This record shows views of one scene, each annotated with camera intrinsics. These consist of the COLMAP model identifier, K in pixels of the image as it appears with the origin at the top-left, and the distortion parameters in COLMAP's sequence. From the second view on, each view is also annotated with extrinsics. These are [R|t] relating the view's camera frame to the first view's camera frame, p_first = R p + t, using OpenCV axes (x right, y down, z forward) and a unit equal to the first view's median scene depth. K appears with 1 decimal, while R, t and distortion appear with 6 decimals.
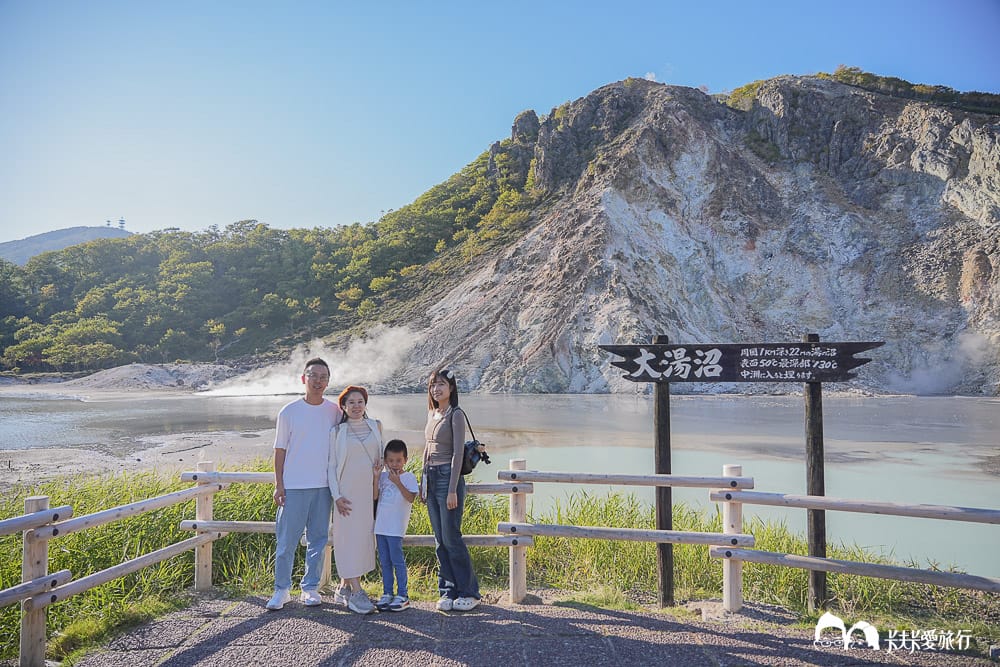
lens RADIAL K [[674.1, 0, 495.4], [0, 674.1, 323.6], [0, 0, 1]] dist [-0.030277, 0.013547]
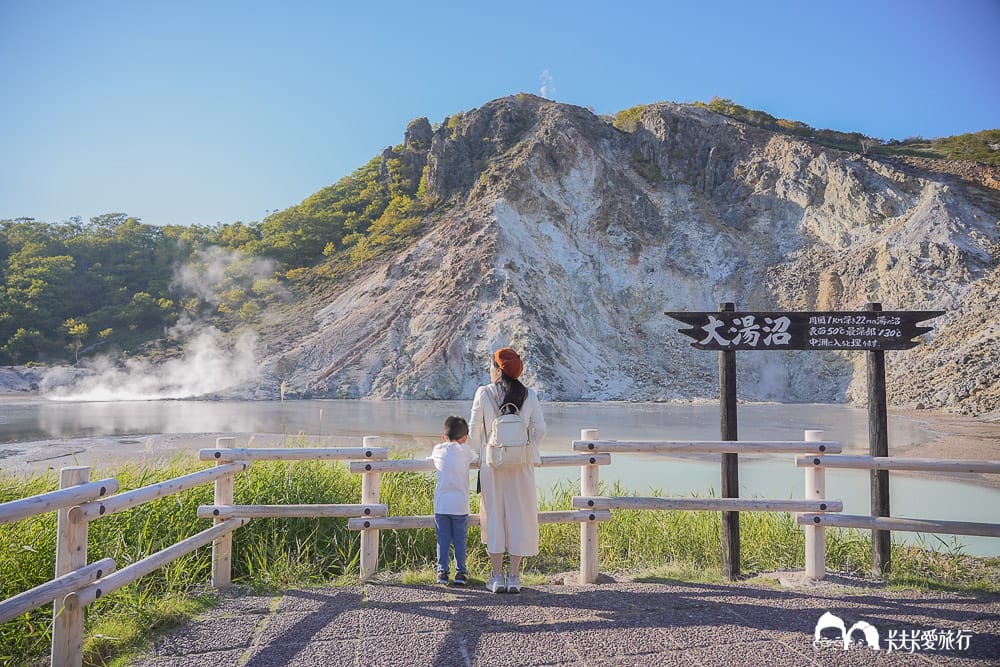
lens RADIAL K [[674.1, 0, 495.5], [0, 674.1, 319.8], [0, 0, 1]] dist [-0.030277, 0.013547]
pose [[0.985161, 0.023054, 0.170079, -0.009039], [-0.019893, 0.999597, -0.020264, 0.002448], [-0.170478, 0.016580, 0.985222, 0.003278]]
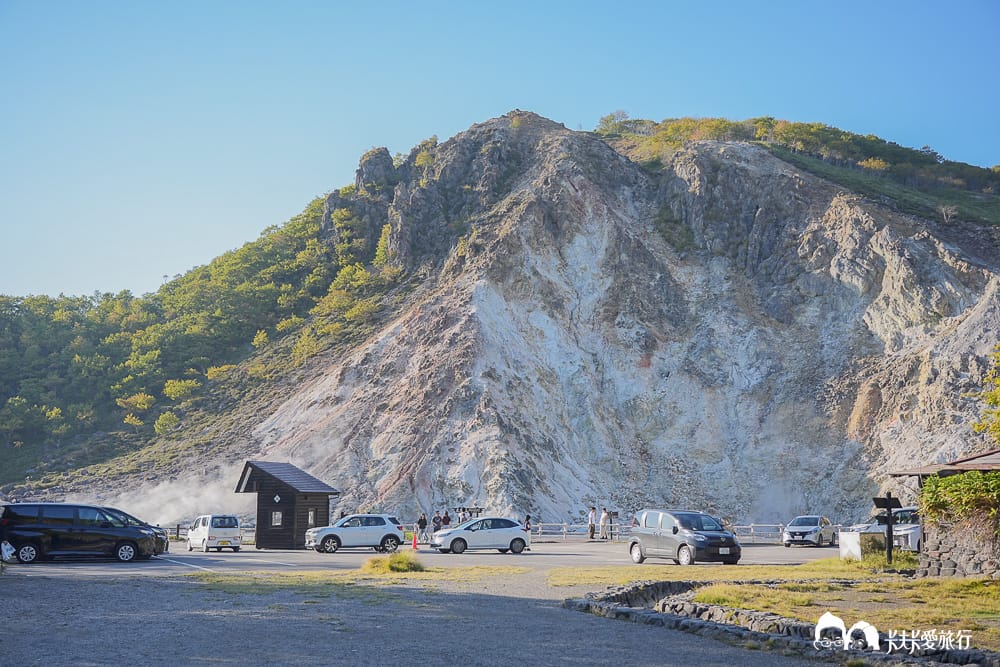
lens RADIAL K [[1164.8, 0, 520.1], [0, 1164.8, 373.9], [0, 0, 1]] dist [0.064197, 0.000000]
pose [[0.981114, 0.032047, 0.190757, -0.054474], [-0.023959, 0.998720, -0.044556, -0.030648], [-0.191941, 0.039144, 0.980626, -0.405612]]
